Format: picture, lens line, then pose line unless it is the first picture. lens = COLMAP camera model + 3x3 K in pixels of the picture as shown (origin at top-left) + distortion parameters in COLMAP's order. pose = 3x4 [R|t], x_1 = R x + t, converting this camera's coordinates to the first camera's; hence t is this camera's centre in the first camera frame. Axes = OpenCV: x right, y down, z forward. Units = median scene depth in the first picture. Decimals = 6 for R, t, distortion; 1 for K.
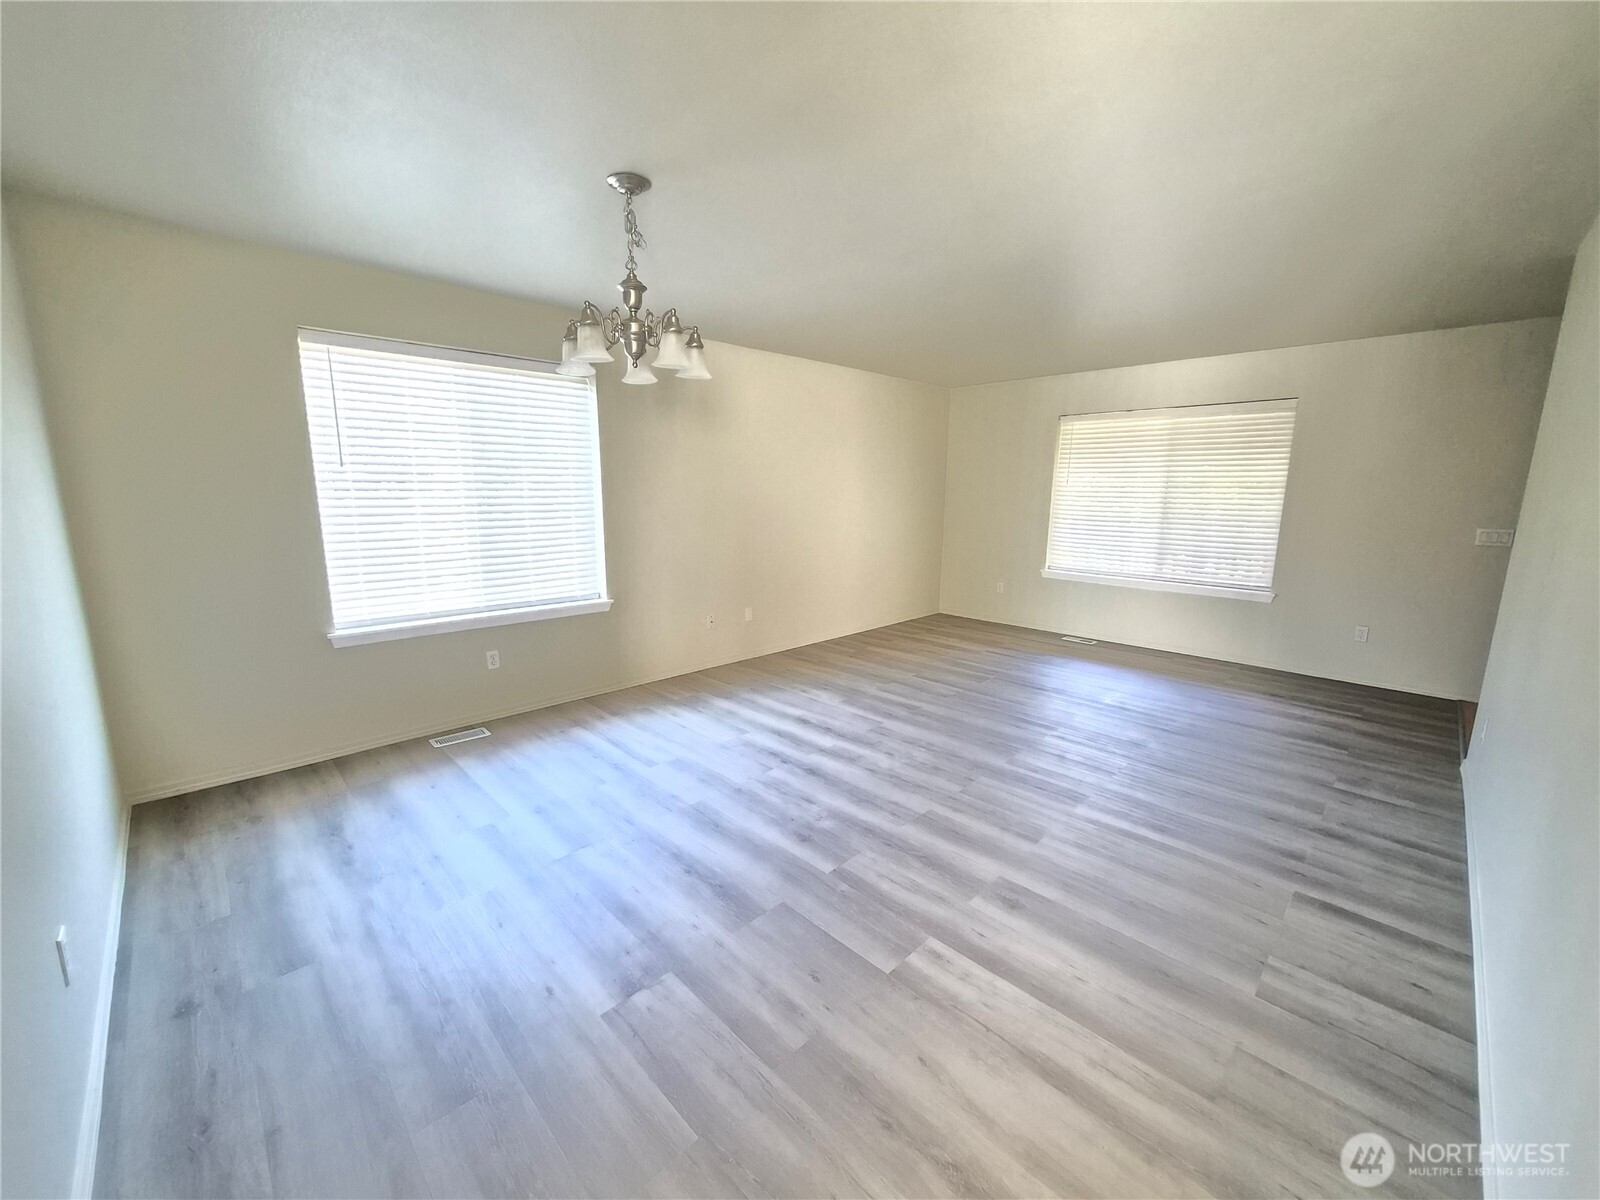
lens RADIAL K [[626.0, 0, 798.0], [0, 626.0, 598.6], [0, 0, 1]] dist [0.001857, -0.001068]
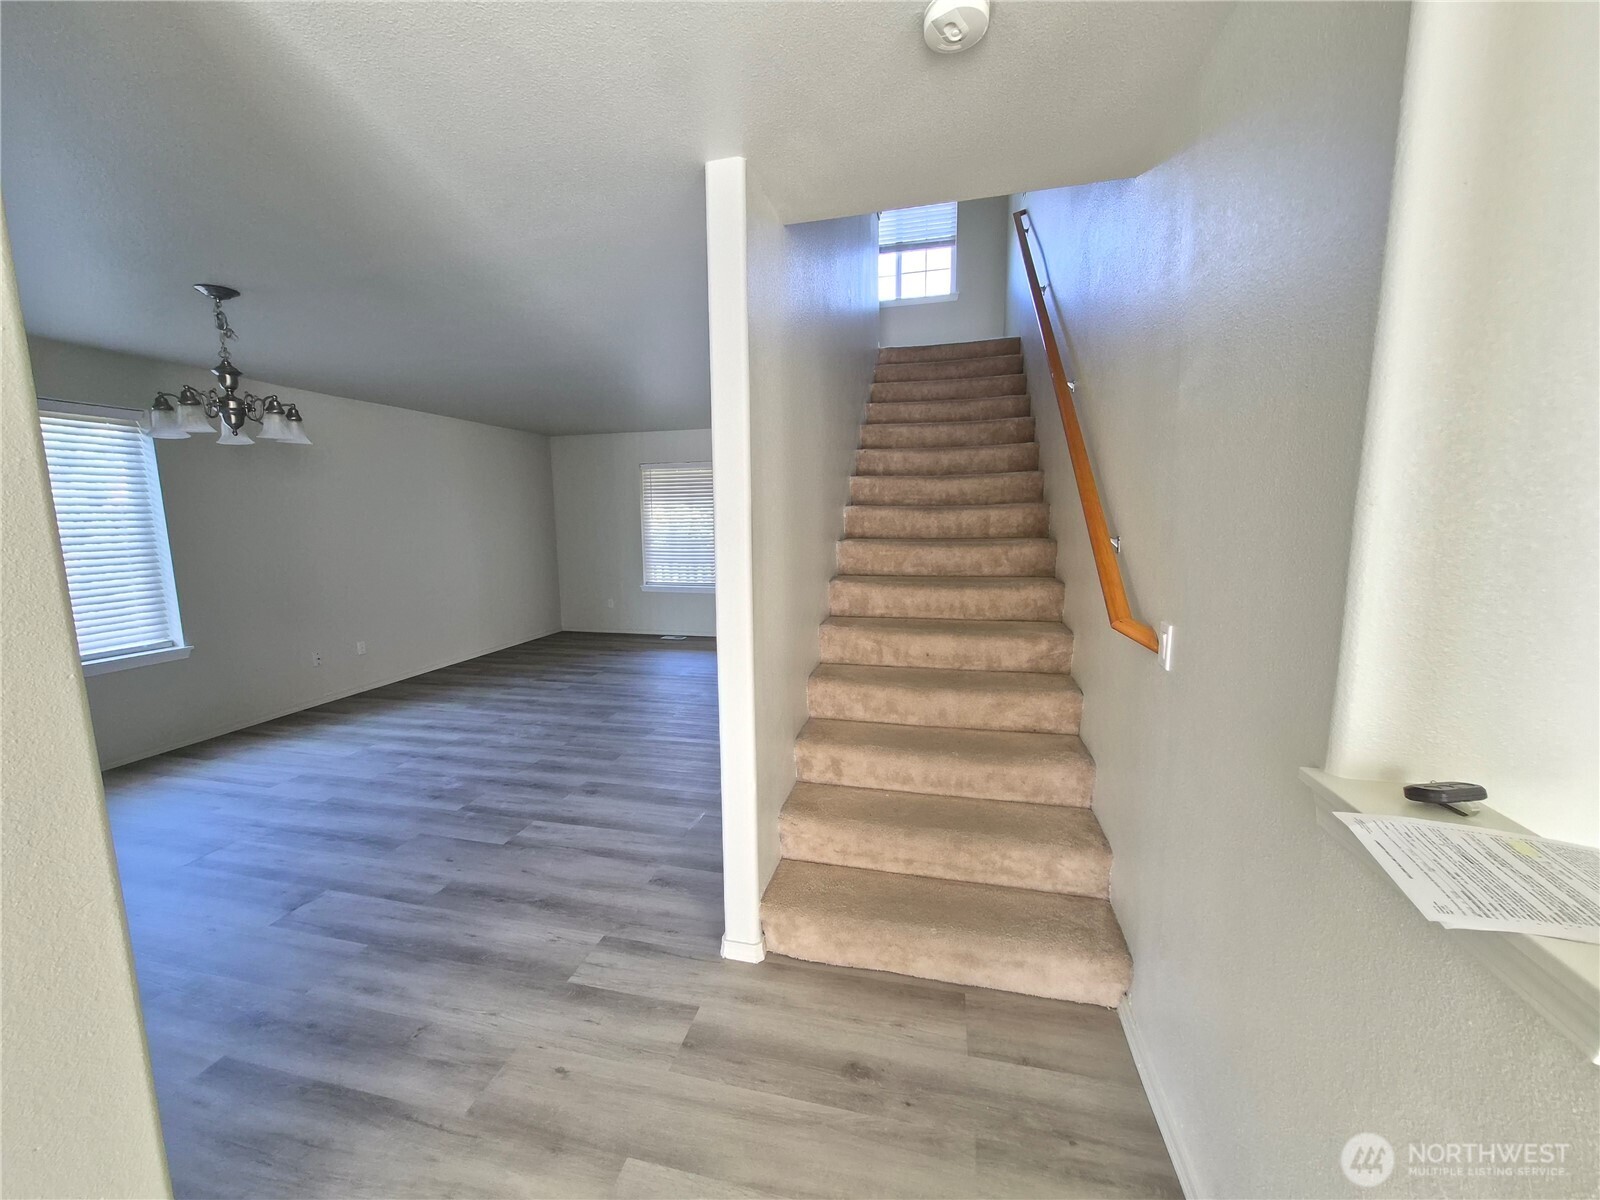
lens RADIAL K [[626.0, 0, 795.8], [0, 626.0, 602.4], [0, 0, 1]] dist [0.001857, -0.001068]
pose [[0.851918, -0.088259, 0.516185, 0.010561], [0.108745, 0.994024, -0.009513, 0.074830], [-0.512261, 0.064236, 0.856424, -0.516212]]
